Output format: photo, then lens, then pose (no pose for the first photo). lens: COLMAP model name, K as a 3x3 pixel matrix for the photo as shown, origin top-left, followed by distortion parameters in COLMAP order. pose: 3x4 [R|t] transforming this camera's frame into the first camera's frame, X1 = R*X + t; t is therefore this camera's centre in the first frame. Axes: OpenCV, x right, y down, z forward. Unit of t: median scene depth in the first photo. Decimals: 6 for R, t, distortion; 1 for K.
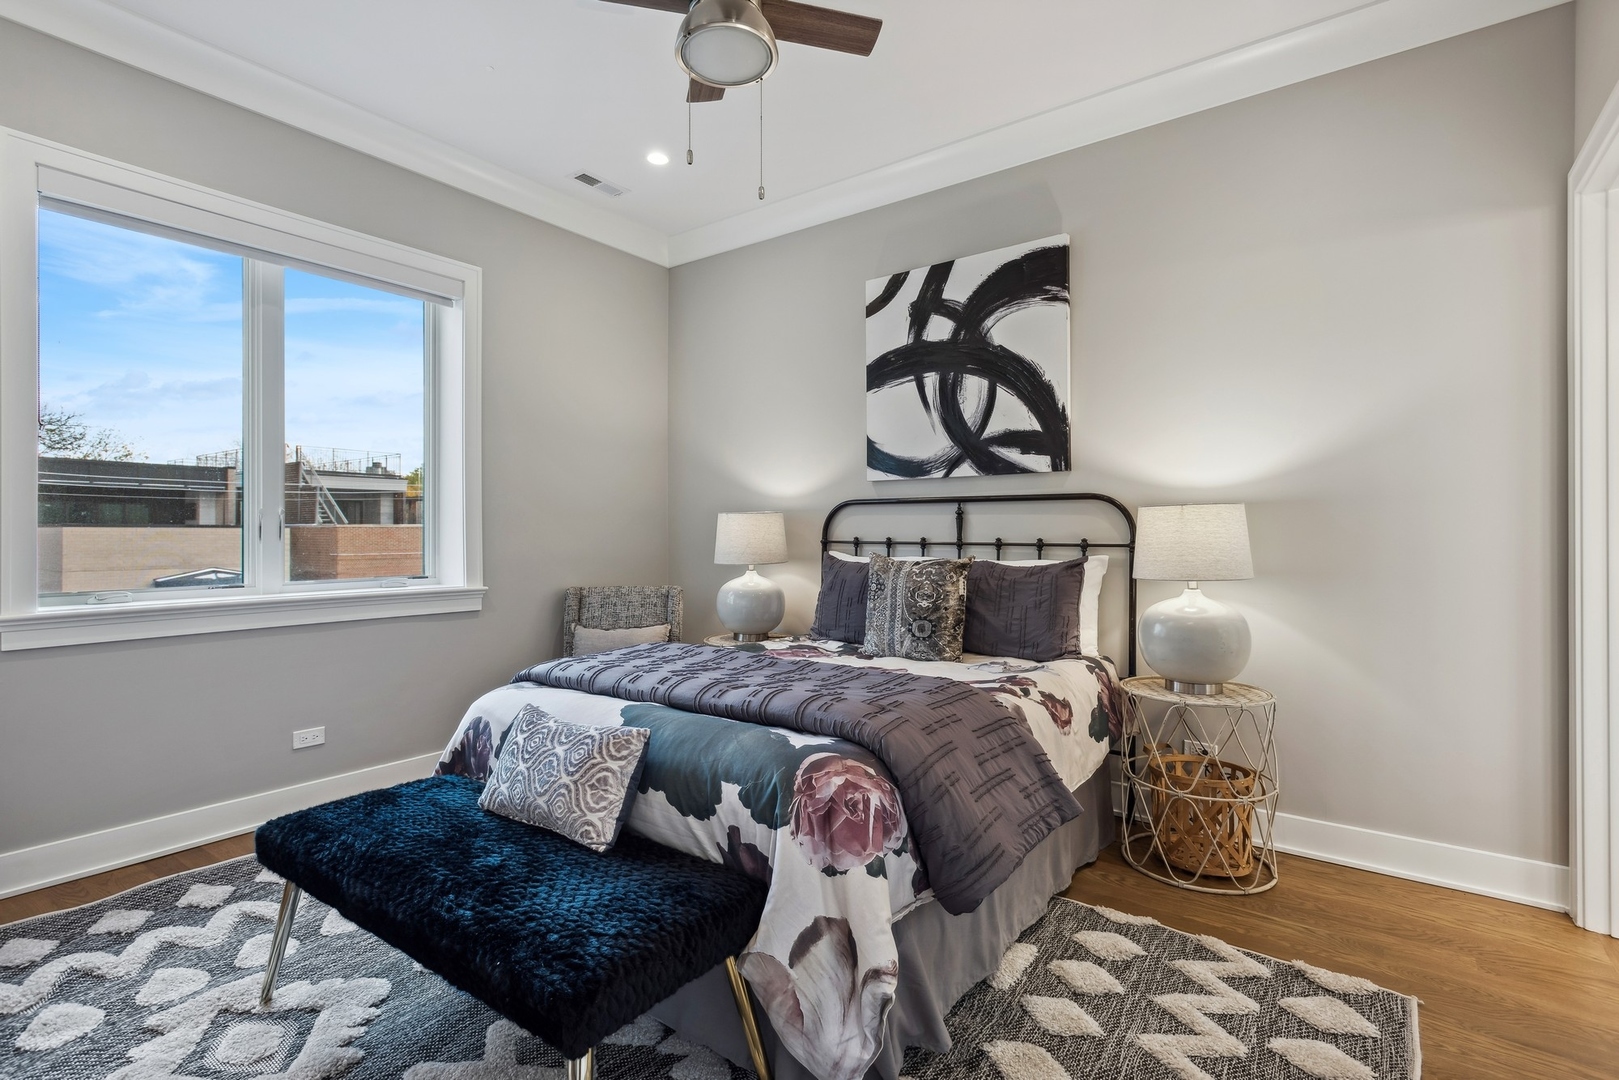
lens RADIAL K [[759.6, 0, 816.6], [0, 759.6, 549.8], [0, 0, 1]] dist [0.006263, -0.000673]
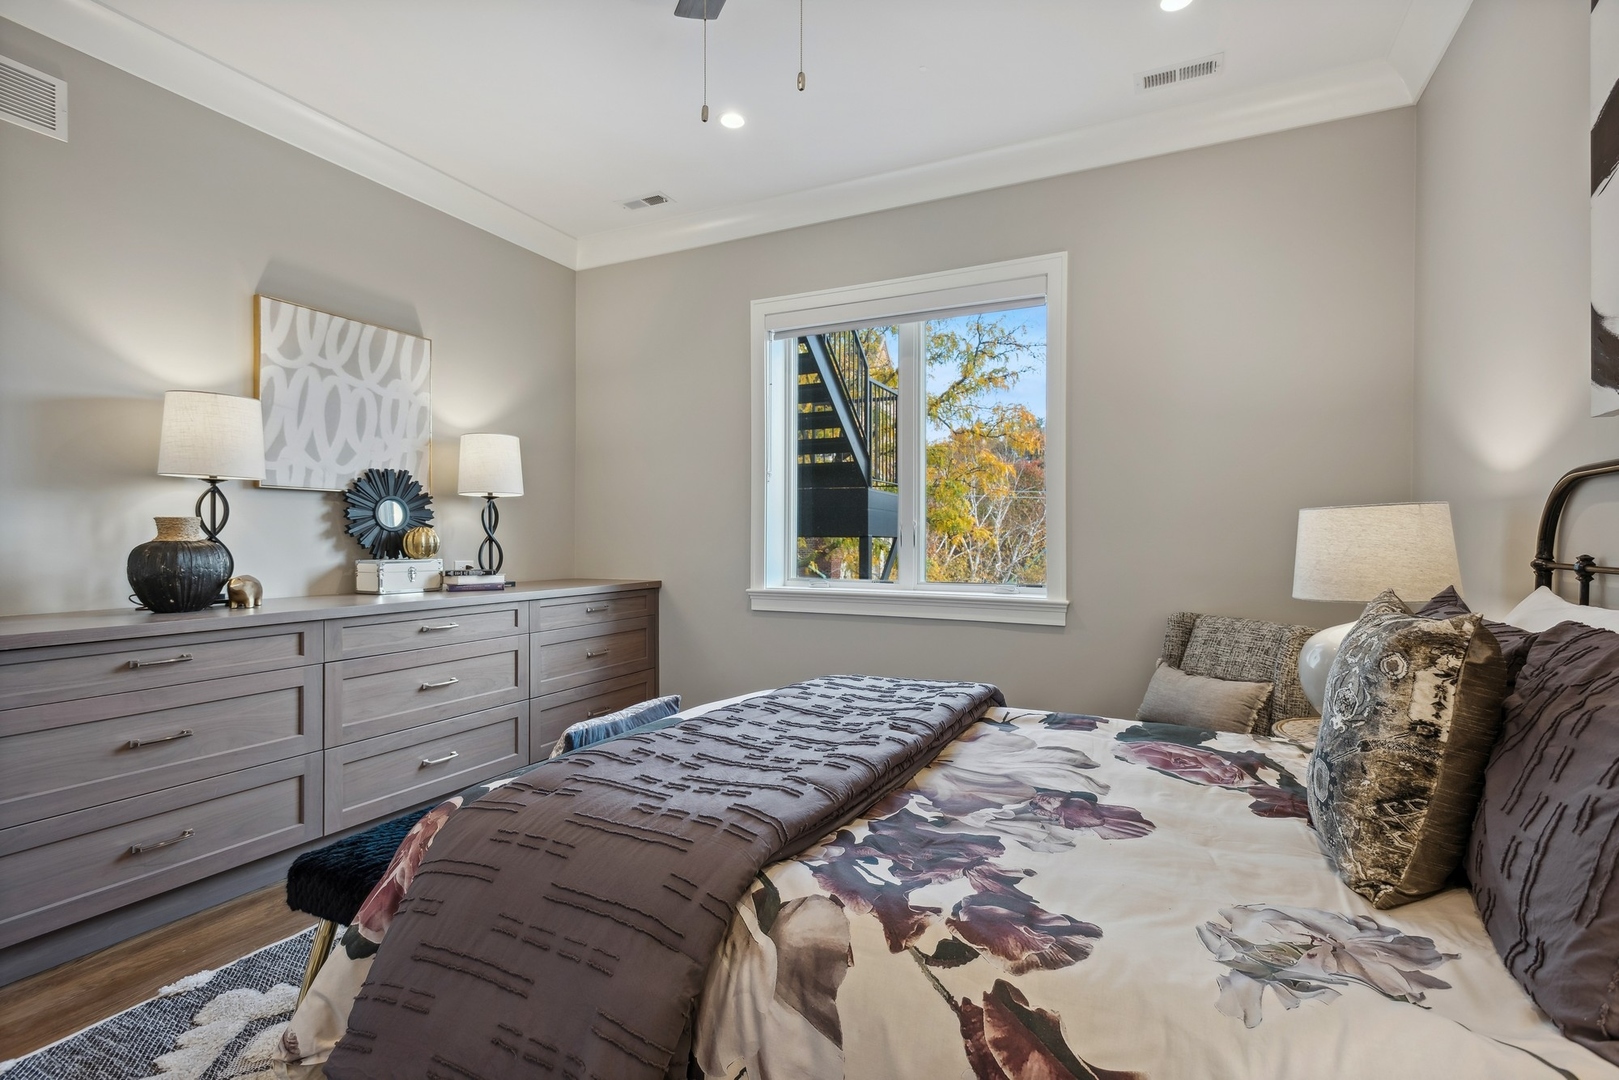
lens RADIAL K [[759.6, 0, 816.6], [0, 759.6, 549.8], [0, 0, 1]] dist [0.006263, -0.000673]
pose [[0.177409, 0.015503, -0.984015, 0.490337], [-0.026748, 0.999582, 0.010926, -0.017208], [0.983774, 0.024382, 0.177750, 0.654696]]
